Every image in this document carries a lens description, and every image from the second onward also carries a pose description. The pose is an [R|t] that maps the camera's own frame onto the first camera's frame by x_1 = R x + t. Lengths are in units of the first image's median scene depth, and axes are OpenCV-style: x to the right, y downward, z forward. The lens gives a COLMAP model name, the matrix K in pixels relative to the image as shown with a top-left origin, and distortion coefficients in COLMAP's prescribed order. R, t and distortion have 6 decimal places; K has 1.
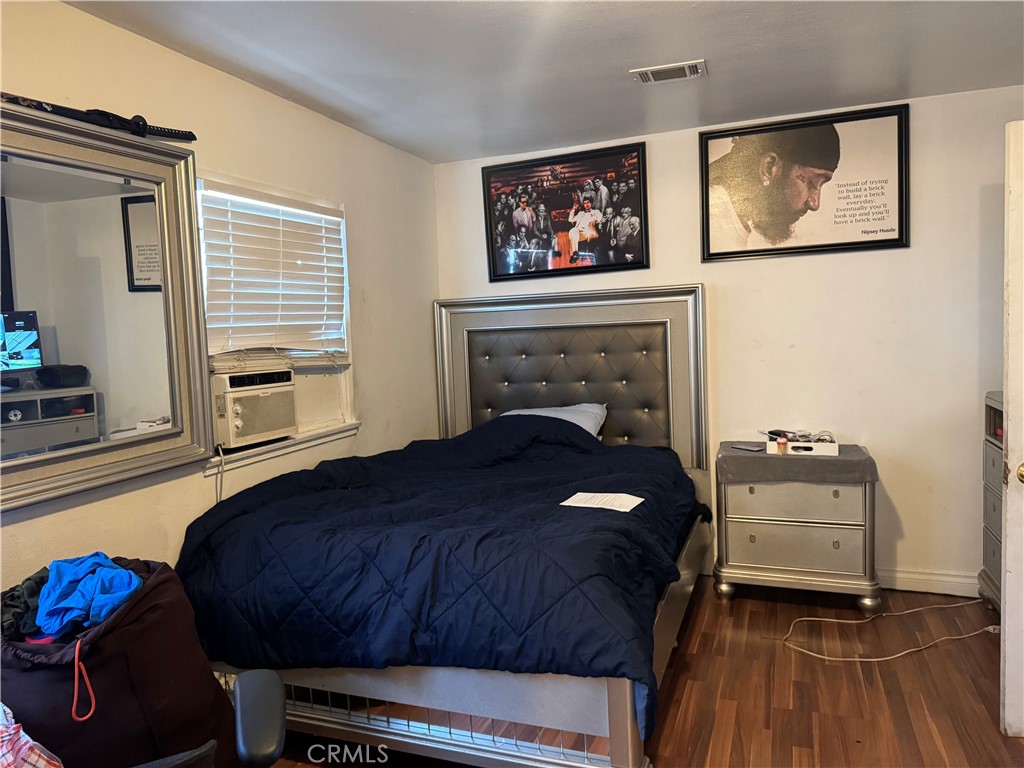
lens RADIAL K [[726.7, 0, 512.0], [0, 726.7, 384.0], [0, 0, 1]] dist [0.065265, -0.005396]
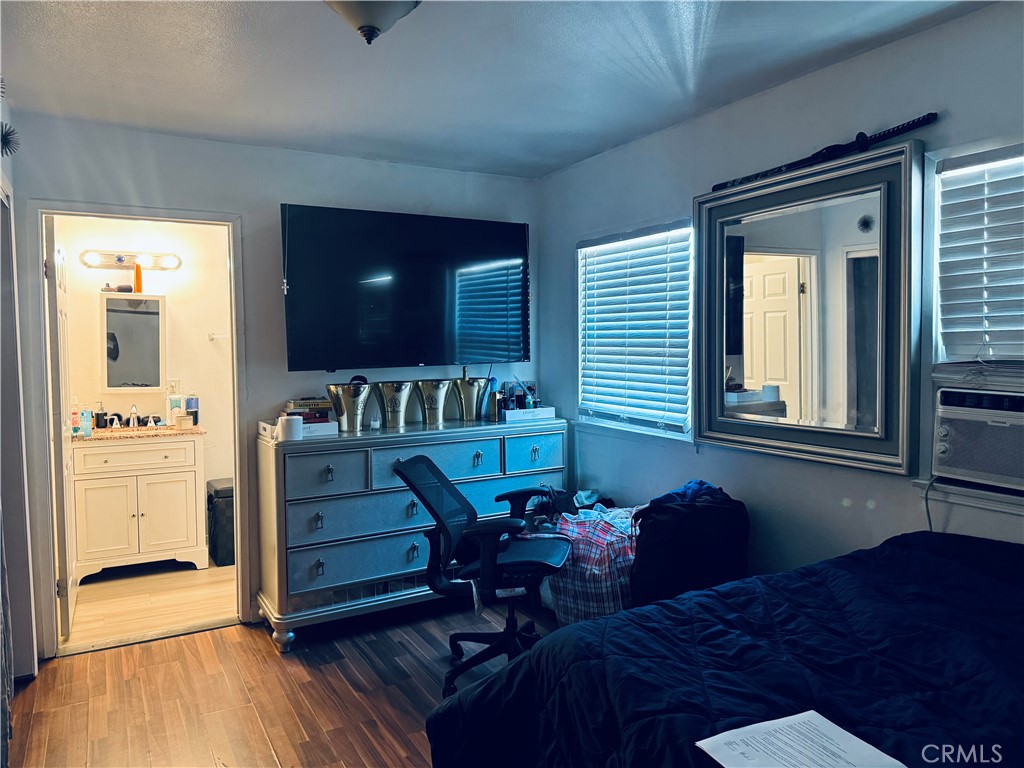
lens RADIAL K [[726.7, 0, 512.0], [0, 726.7, 384.0], [0, 0, 1]] dist [0.065265, -0.005396]
pose [[-0.632002, 0.098967, -0.768622, 0.570413], [-0.031027, 0.987786, 0.152698, -0.130885], [0.774346, 0.120354, -0.621211, 1.130939]]
